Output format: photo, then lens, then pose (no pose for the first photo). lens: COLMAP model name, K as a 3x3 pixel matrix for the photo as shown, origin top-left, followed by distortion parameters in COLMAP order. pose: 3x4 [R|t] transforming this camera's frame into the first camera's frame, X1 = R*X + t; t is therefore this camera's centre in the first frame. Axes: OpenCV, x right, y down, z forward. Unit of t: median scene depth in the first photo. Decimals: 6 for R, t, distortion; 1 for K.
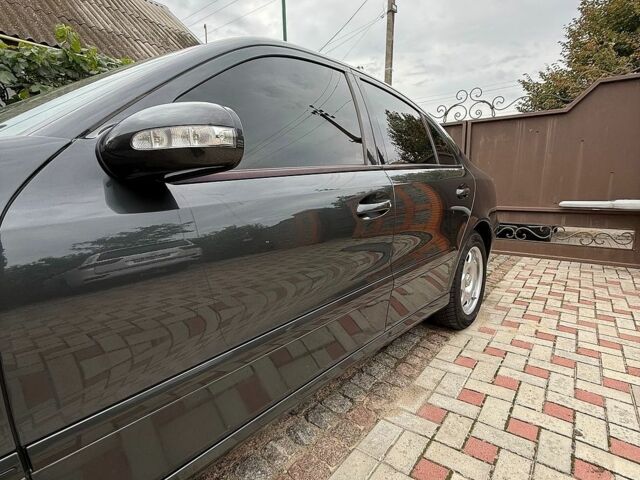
lens RADIAL K [[344.3, 0, 319.4], [0, 344.3, 239.5], [0, 0, 1]] dist [0.003448, 0.000695]
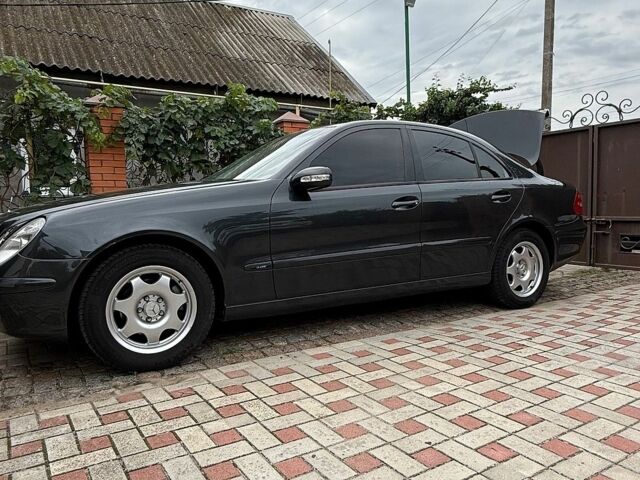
lens RADIAL K [[485.1, 0, 318.9], [0, 485.1, 240.4], [0, 0, 1]] dist [-0.009718, -0.003845]
pose [[0.946223, 0.010496, -0.323344, 0.157006], [-0.035874, 0.996714, -0.072627, 0.086796], [0.321519, 0.080321, 0.943490, -0.451600]]
